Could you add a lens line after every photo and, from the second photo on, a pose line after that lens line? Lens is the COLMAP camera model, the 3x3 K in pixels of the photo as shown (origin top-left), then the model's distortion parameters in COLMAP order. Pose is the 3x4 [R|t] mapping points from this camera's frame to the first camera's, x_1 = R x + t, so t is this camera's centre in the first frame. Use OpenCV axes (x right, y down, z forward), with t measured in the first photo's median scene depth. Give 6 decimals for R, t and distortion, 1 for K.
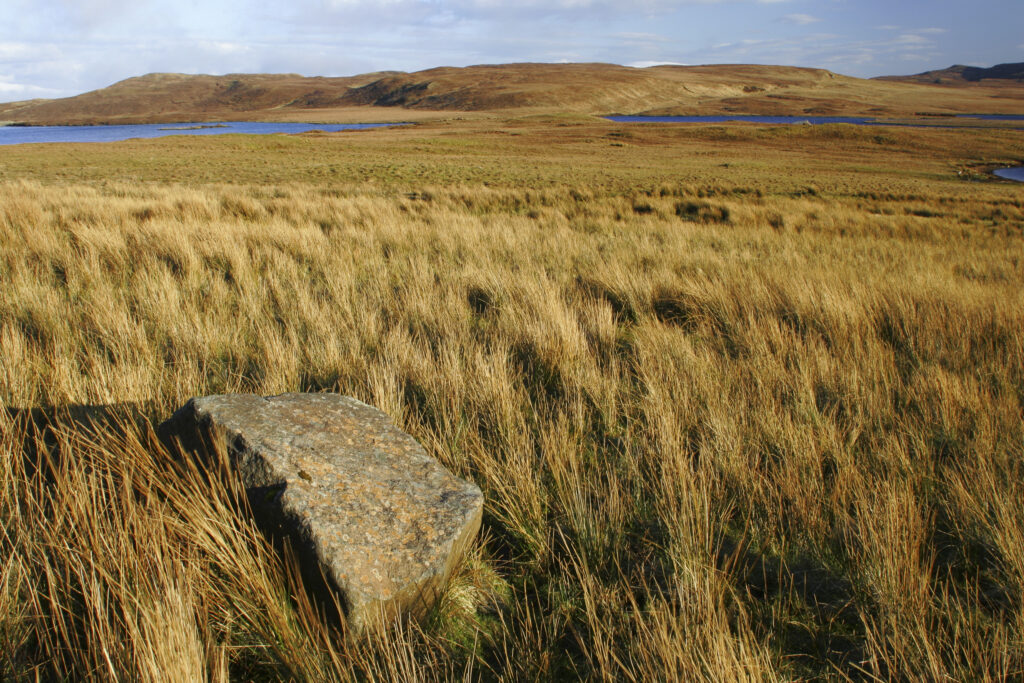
lens RADIAL K [[928.2, 0, 505.2], [0, 928.2, 333.2], [0, 0, 1]] dist [-0.094008, 0.000000]
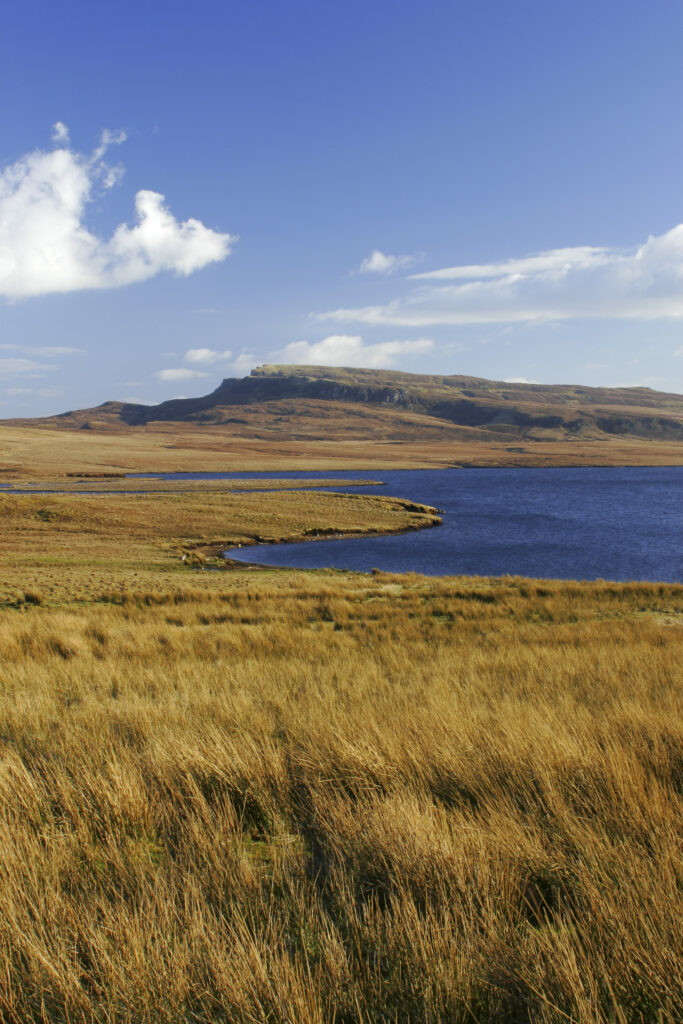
lens RADIAL K [[1537.1, 0, 334.0], [0, 1537.1, 514.7], [0, 0, 1]] dist [-0.038448, 0.000000]
pose [[0.828647, -0.021500, 0.559358, -0.096447], [0.139336, 0.975733, -0.168912, -0.008570], [-0.542152, 0.217907, 0.811534, 0.046581]]
